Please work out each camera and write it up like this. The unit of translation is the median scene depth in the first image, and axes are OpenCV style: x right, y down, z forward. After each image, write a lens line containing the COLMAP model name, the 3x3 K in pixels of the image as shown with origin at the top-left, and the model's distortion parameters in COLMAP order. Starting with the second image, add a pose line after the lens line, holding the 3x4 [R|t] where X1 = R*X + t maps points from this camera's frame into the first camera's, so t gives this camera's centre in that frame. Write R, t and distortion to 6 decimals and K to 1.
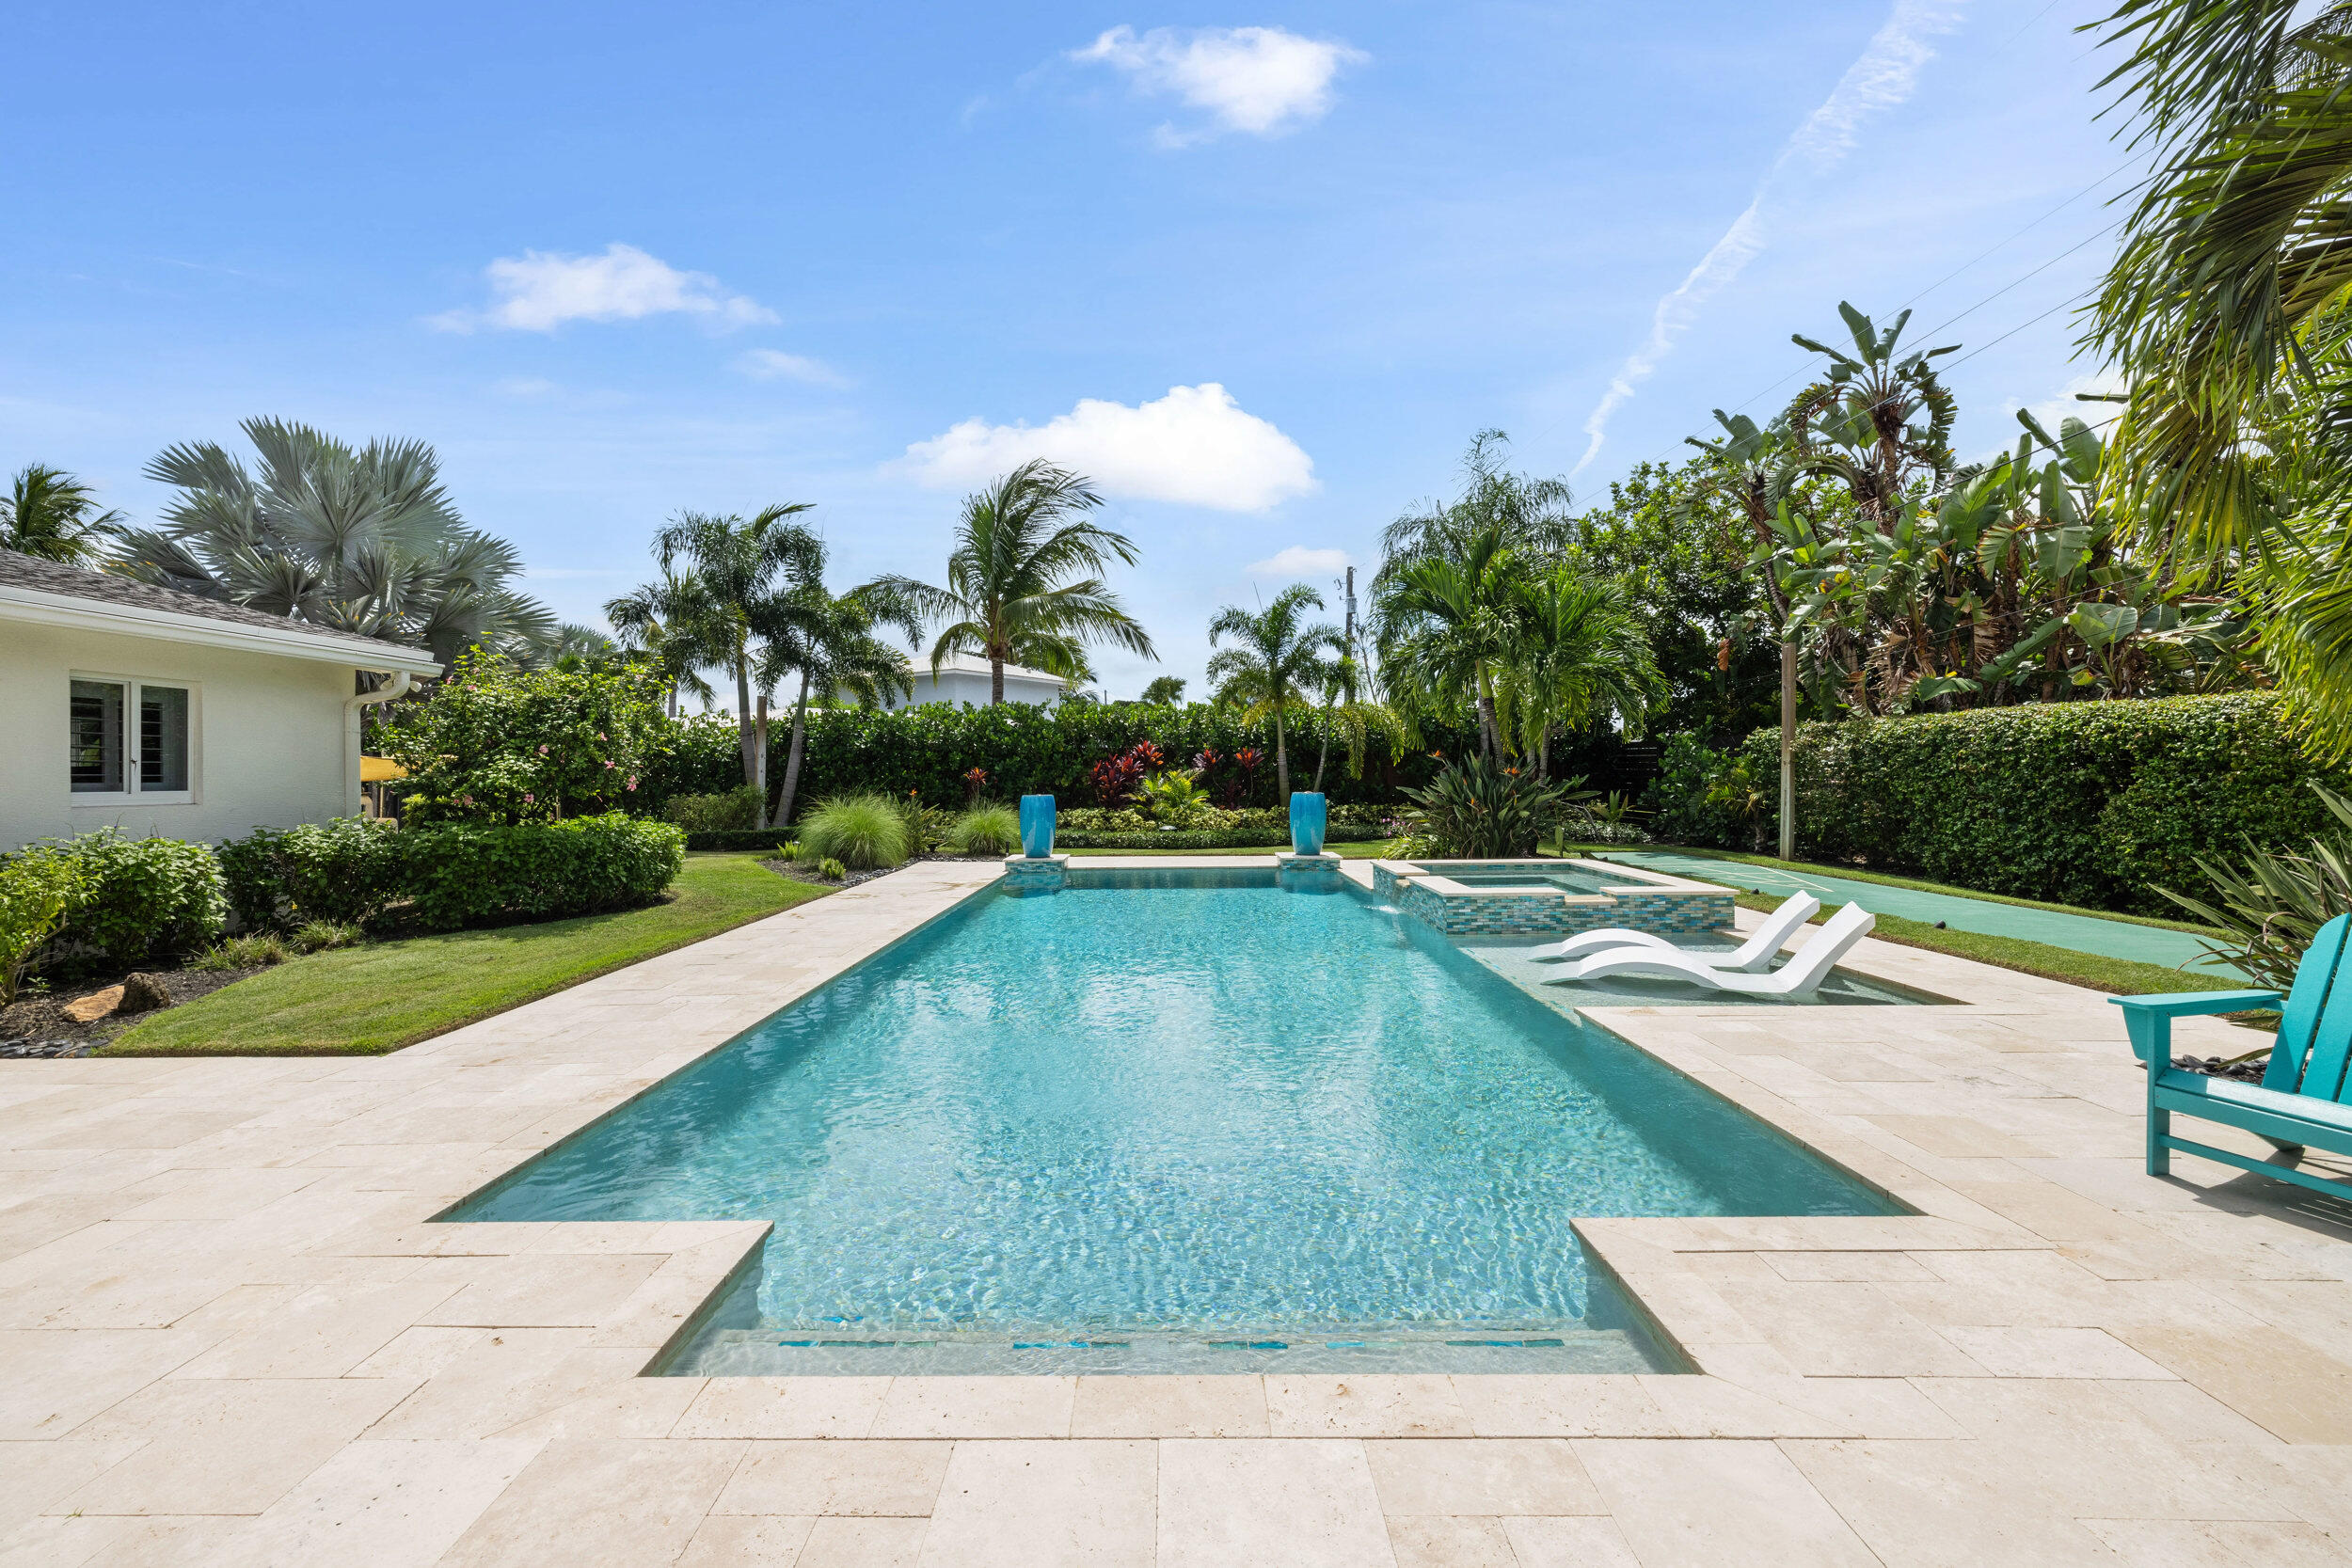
lens RADIAL K [[987.6, 0, 1168.9], [0, 987.6, 769.3], [0, 0, 1]] dist [-0.003423, -0.000055]
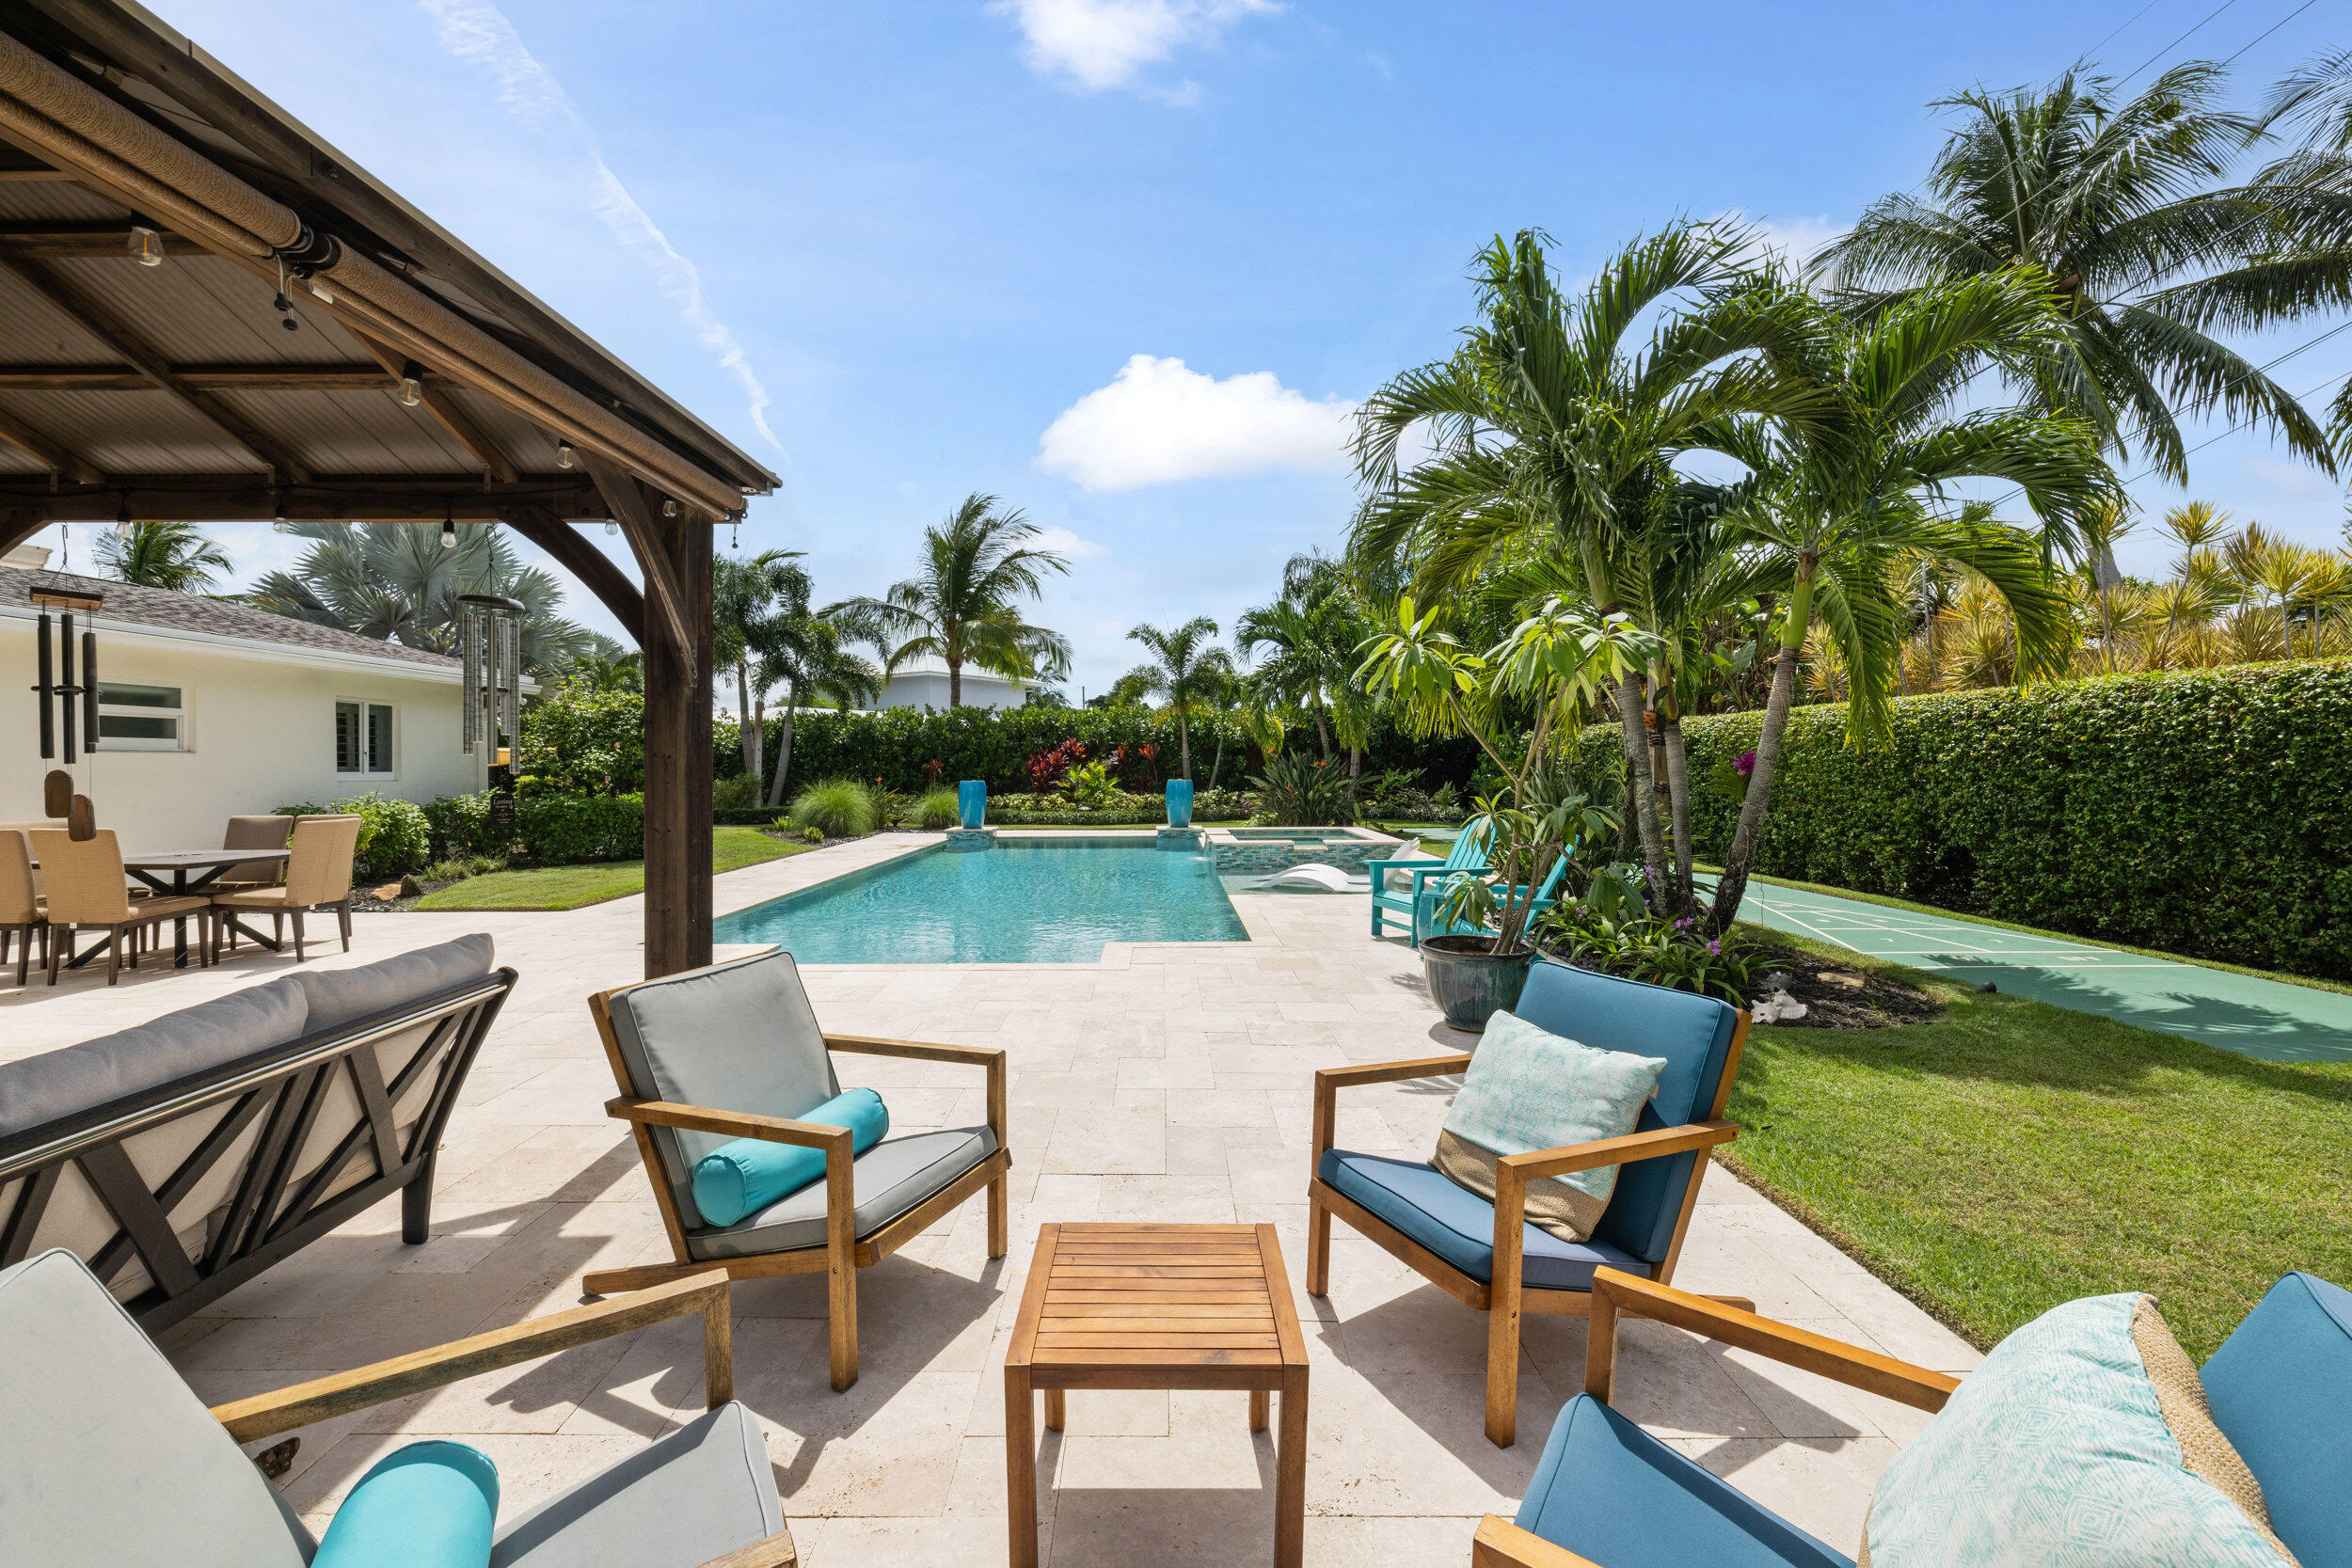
lens RADIAL K [[986.0, 0, 1156.1], [0, 986.0, 770.4], [0, 0, 1]] dist [0.001736, 0.000212]
pose [[0.999993, 0.003622, -0.000895, 0.101104], [-0.003616, 0.999965, 0.007567, 0.001662], [0.000922, -0.007564, 0.999971, -0.274181]]
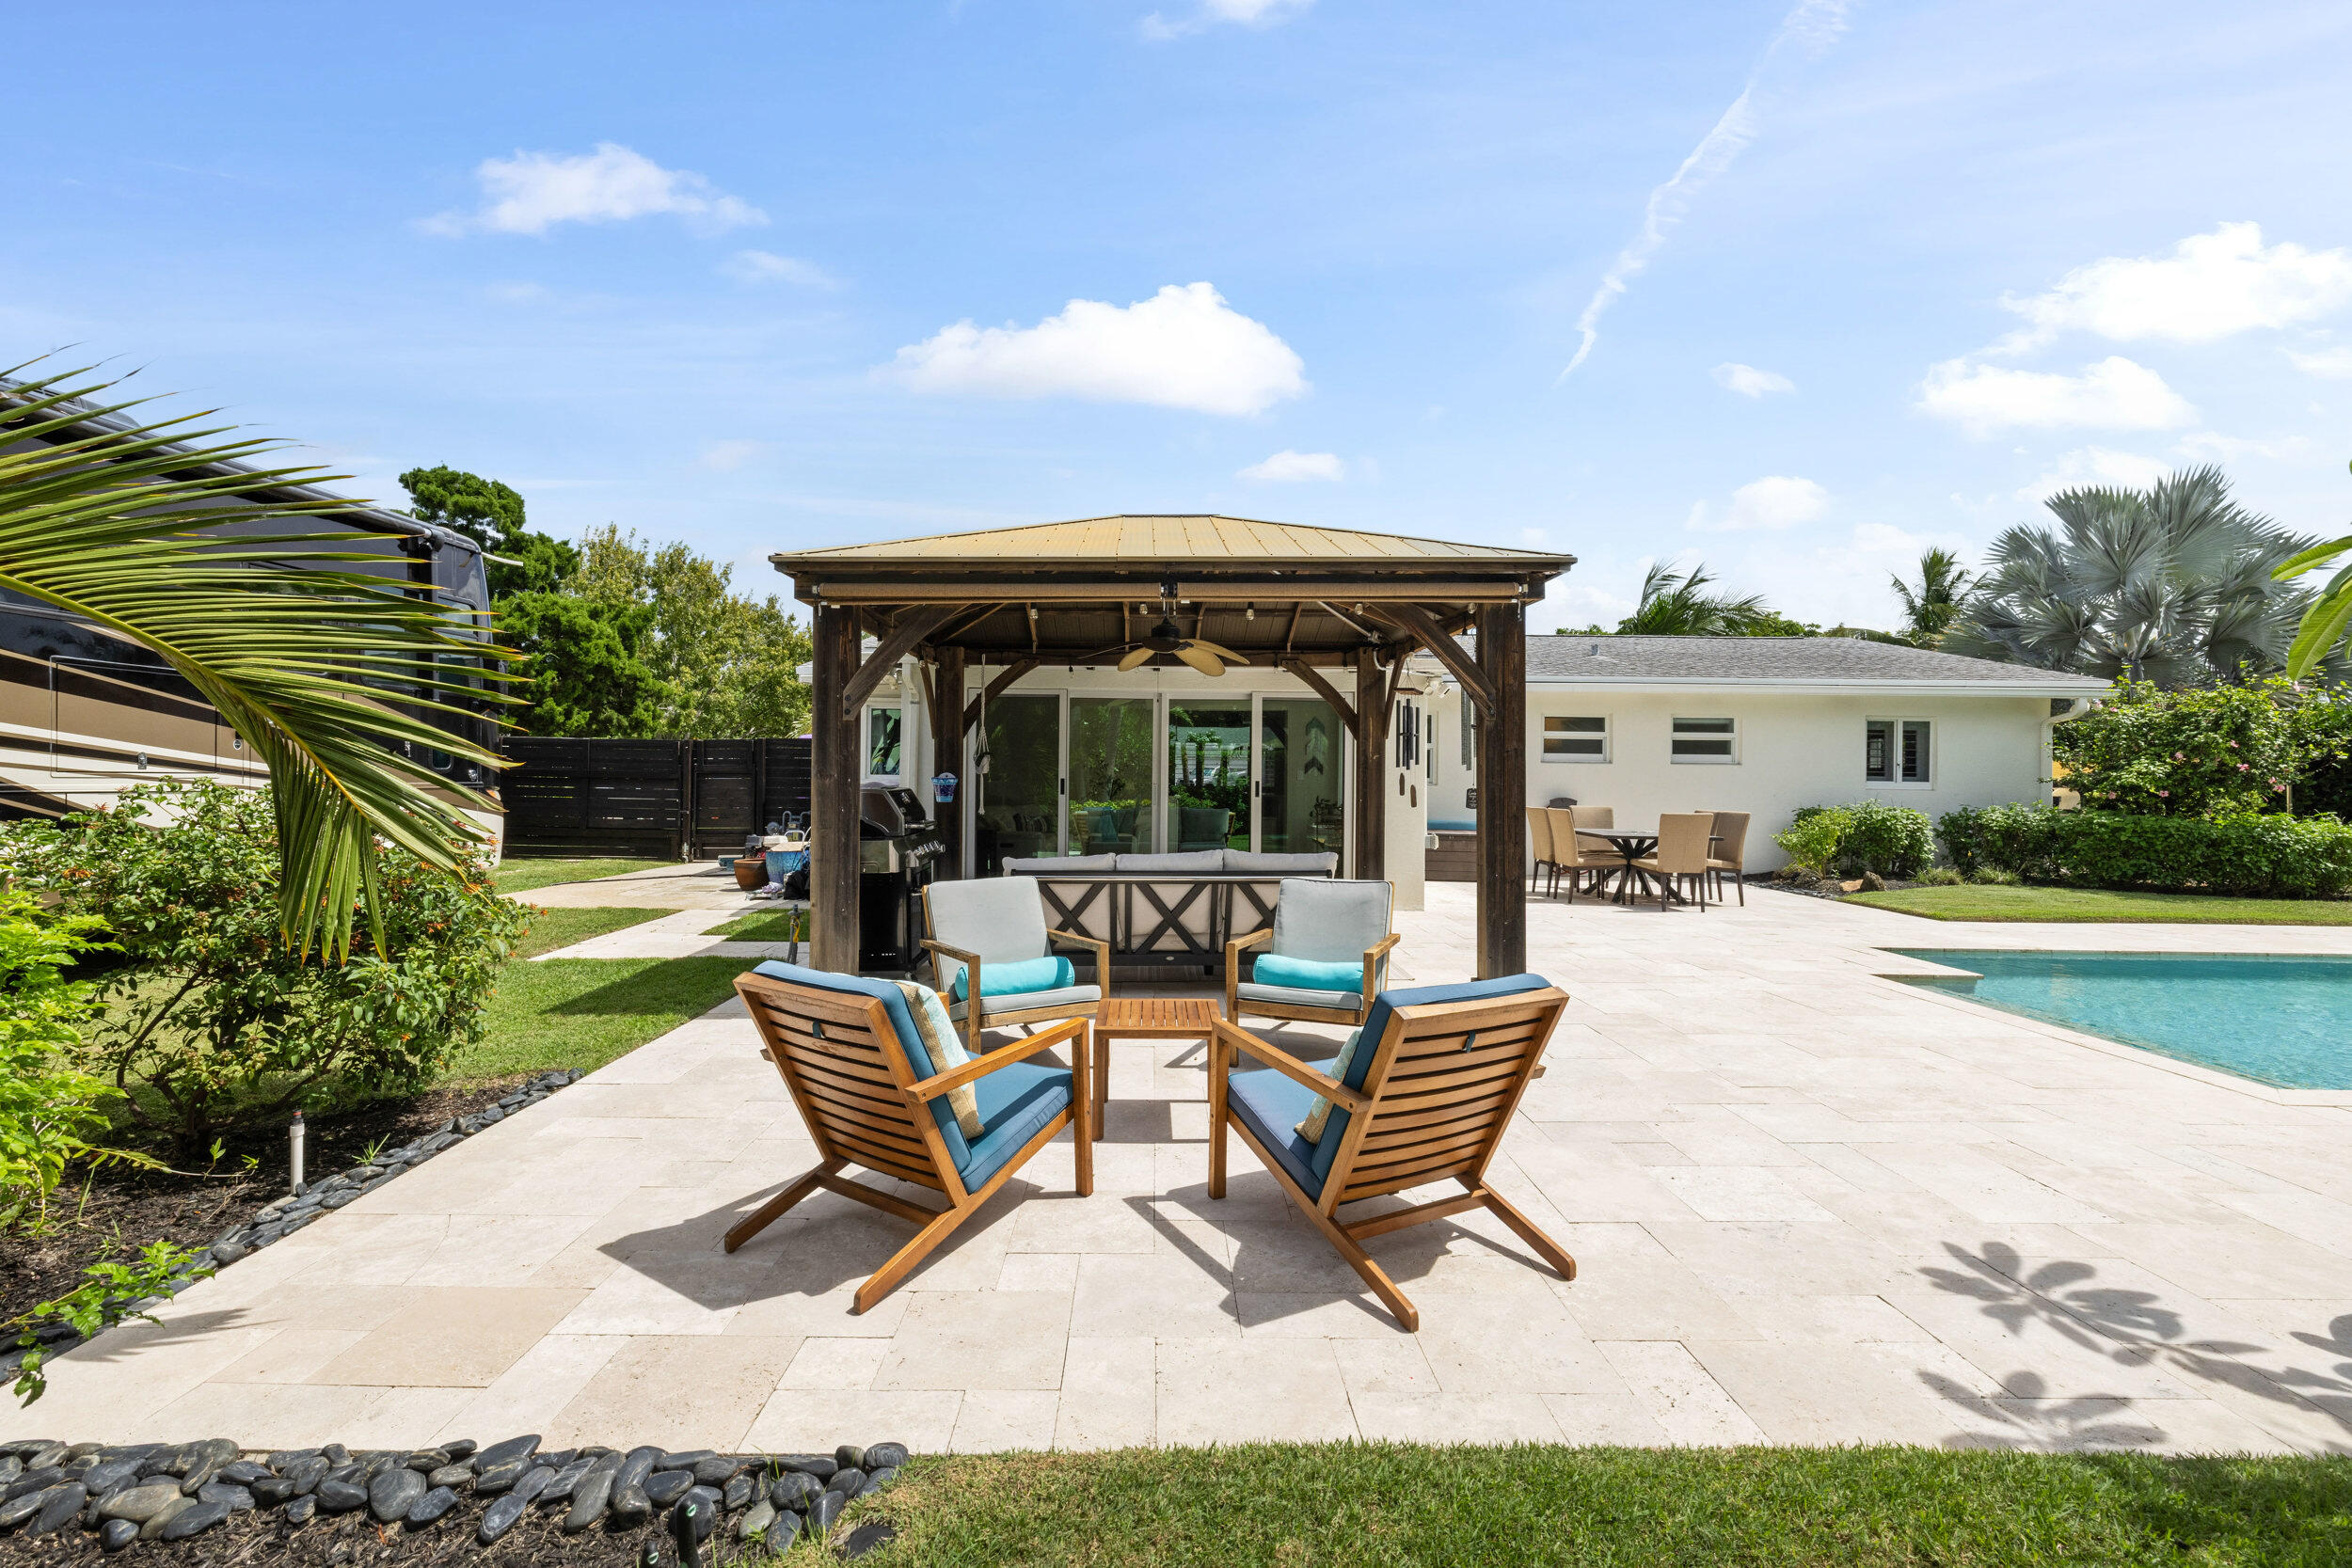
lens RADIAL K [[986.0, 0, 1156.1], [0, 986.0, 770.4], [0, 0, 1]] dist [0.001736, 0.000212]
pose [[0.006783, 0.006810, -0.999954, 0.339309], [-0.008362, 0.999942, 0.006753, 0.000698], [0.999942, 0.008316, 0.006839, -0.164851]]
